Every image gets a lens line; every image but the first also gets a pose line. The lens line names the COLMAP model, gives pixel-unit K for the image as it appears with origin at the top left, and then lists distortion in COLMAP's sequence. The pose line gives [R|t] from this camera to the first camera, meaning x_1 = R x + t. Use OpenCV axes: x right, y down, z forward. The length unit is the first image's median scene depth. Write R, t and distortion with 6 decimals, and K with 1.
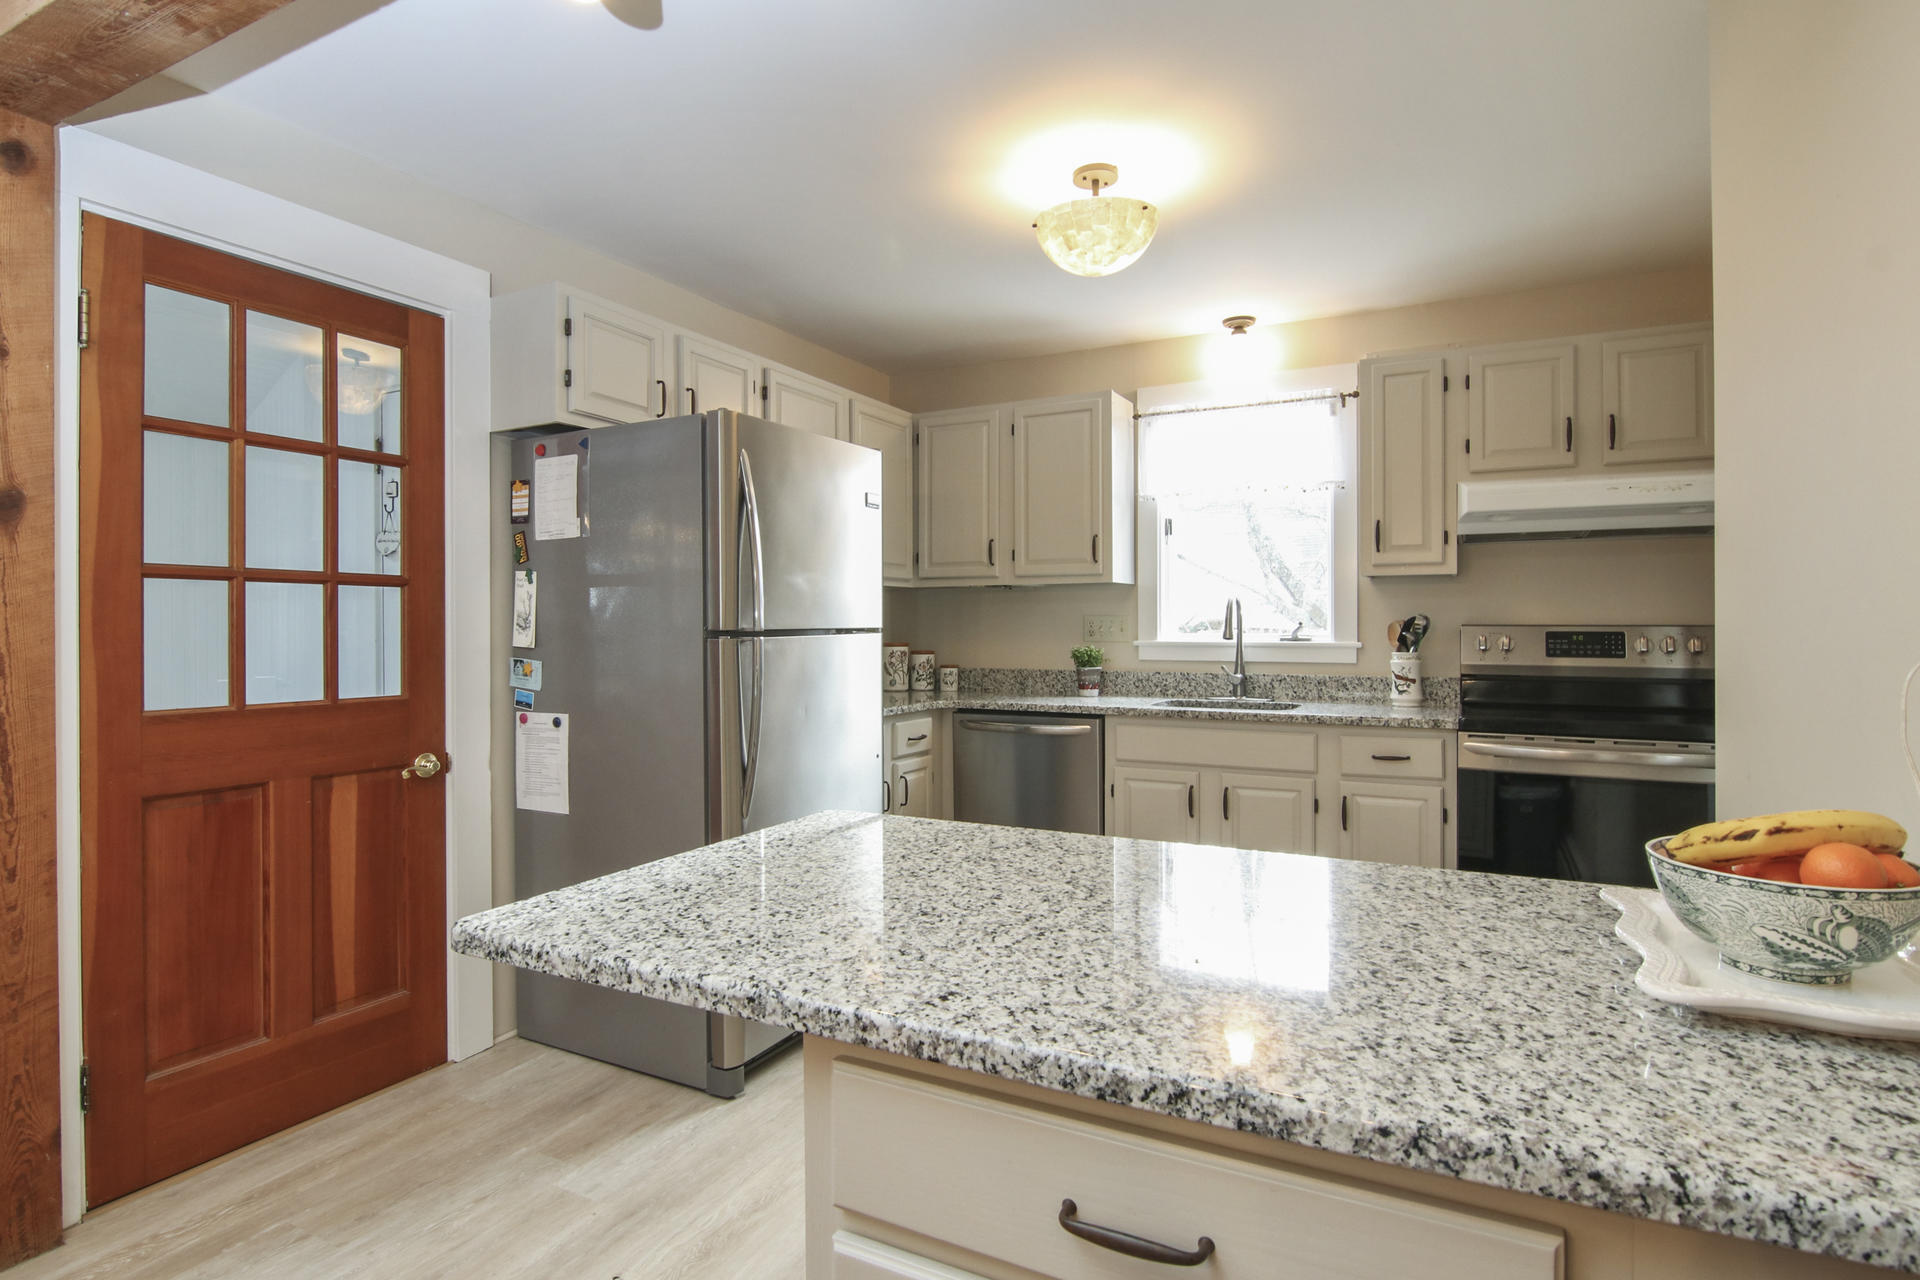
lens RADIAL K [[990.2, 0, 941.0], [0, 990.2, 622.0], [0, 0, 1]] dist [-0.011313, -0.004448]
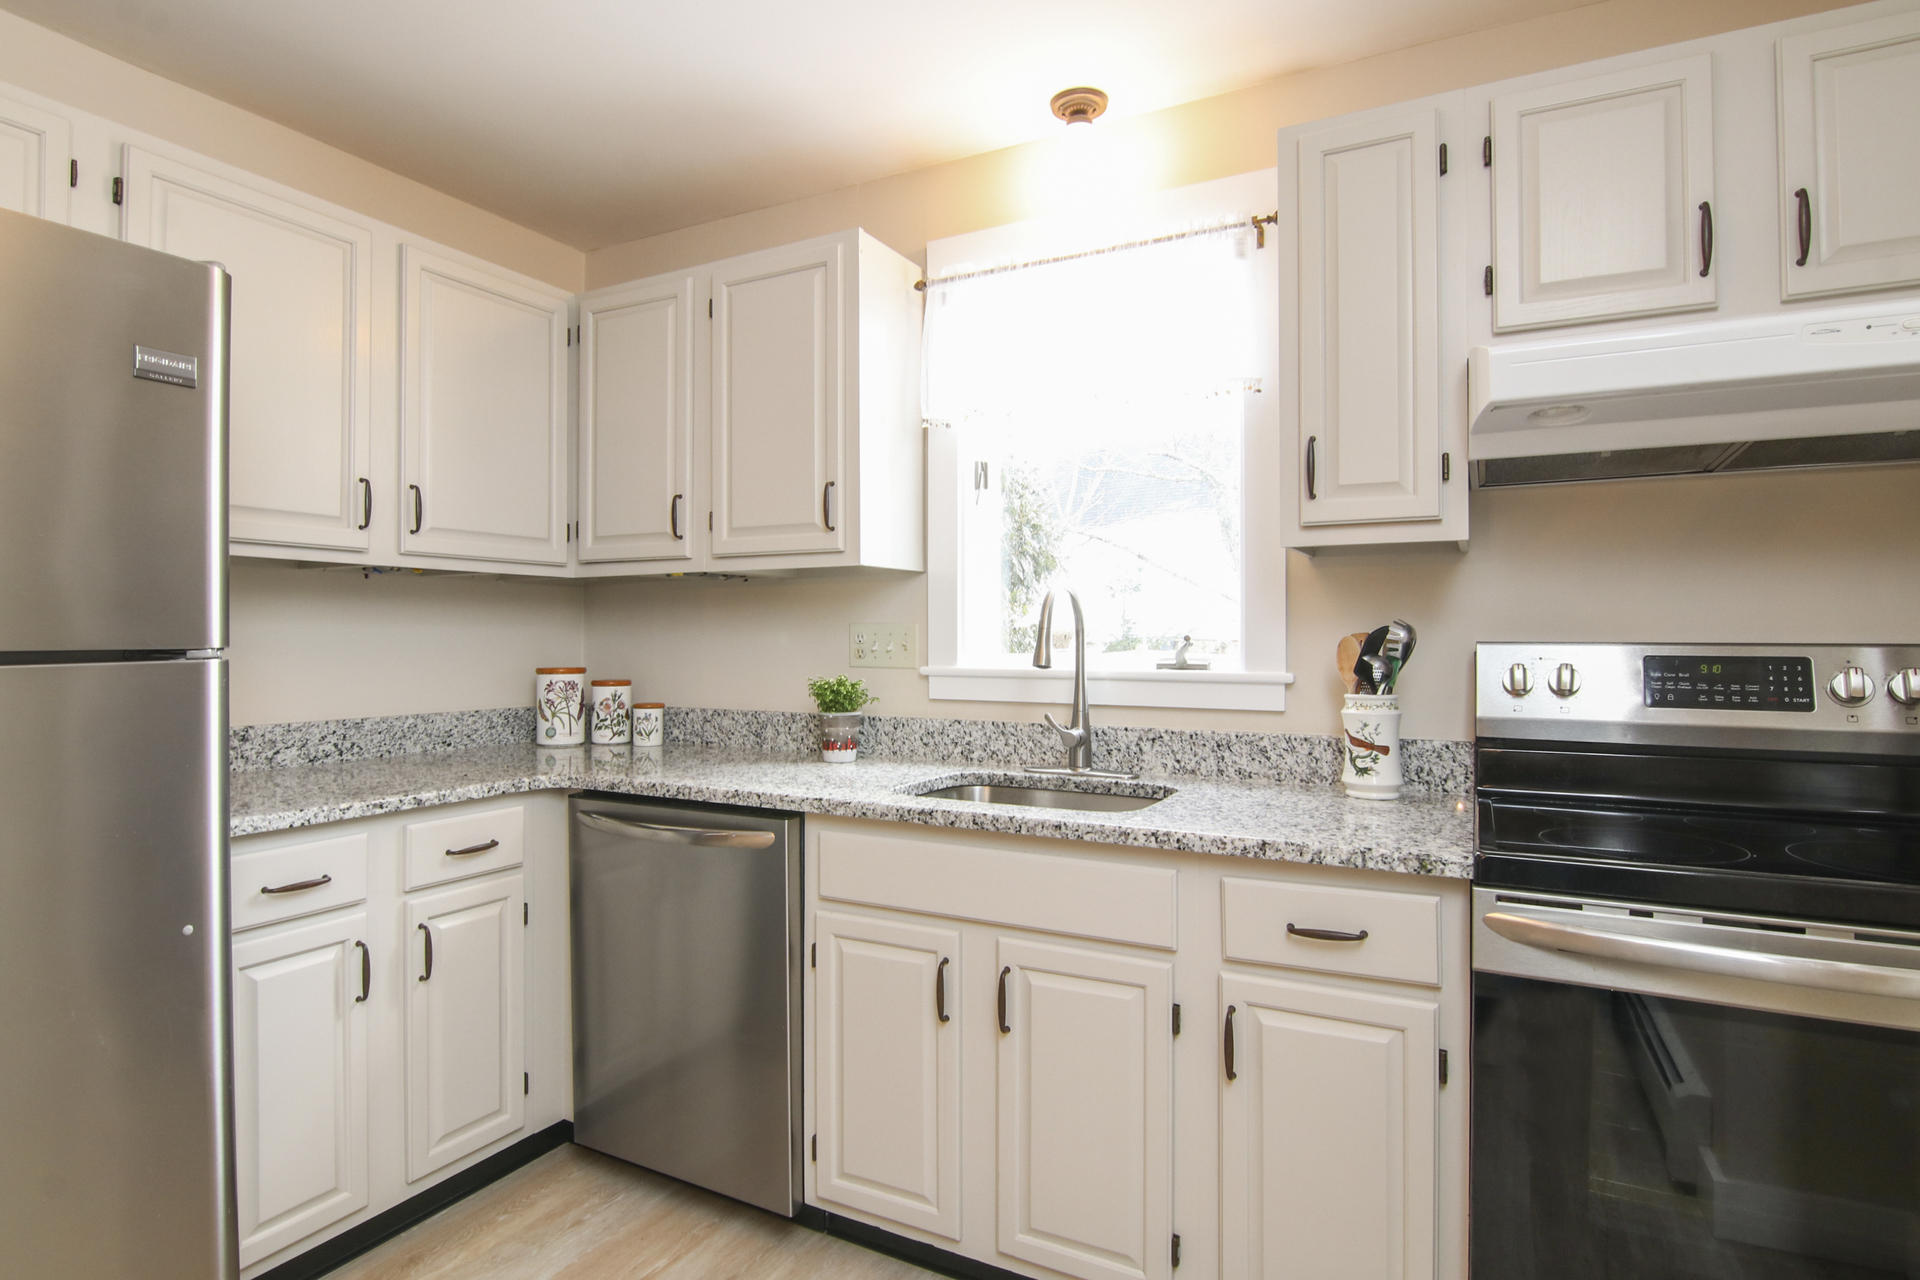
lens RADIAL K [[990.2, 0, 952.4], [0, 990.2, 623.7], [0, 0, 1]] dist [-0.011313, -0.004448]
pose [[0.999981, 0.001437, 0.005935, 0.255302], [-0.001385, 0.999960, -0.008837, -0.001752], [-0.005947, 0.008829, 0.999943, 0.495348]]
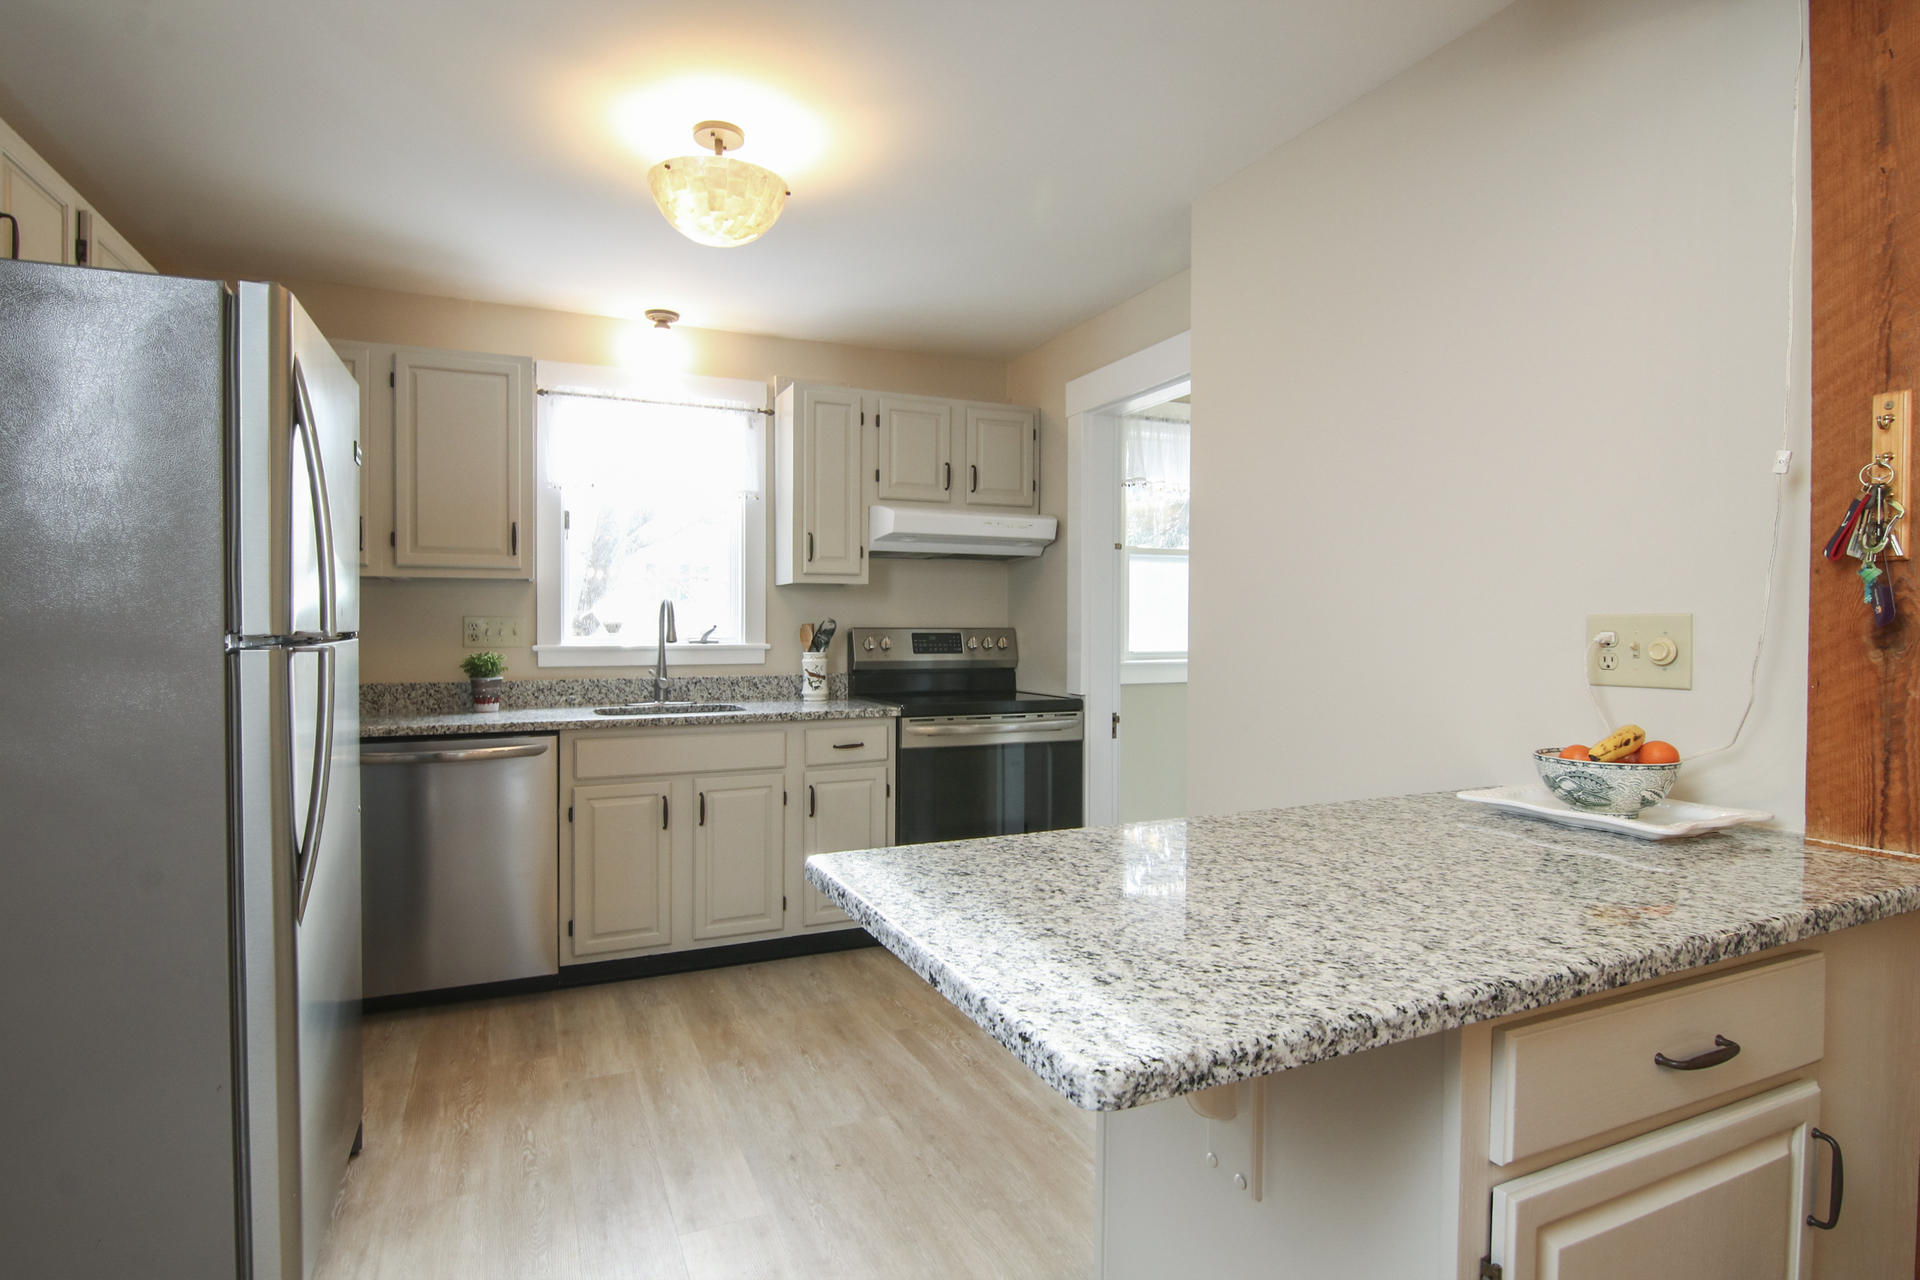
lens RADIAL K [[990.2, 0, 941.0], [0, 990.2, 638.4], [0, 0, 1]] dist [-0.011313, -0.004448]
pose [[0.619689, -0.008120, 0.784806, -0.329403], [-0.002573, 0.999920, 0.012377, 0.000842], [-0.784843, -0.009689, 0.619619, 0.203881]]
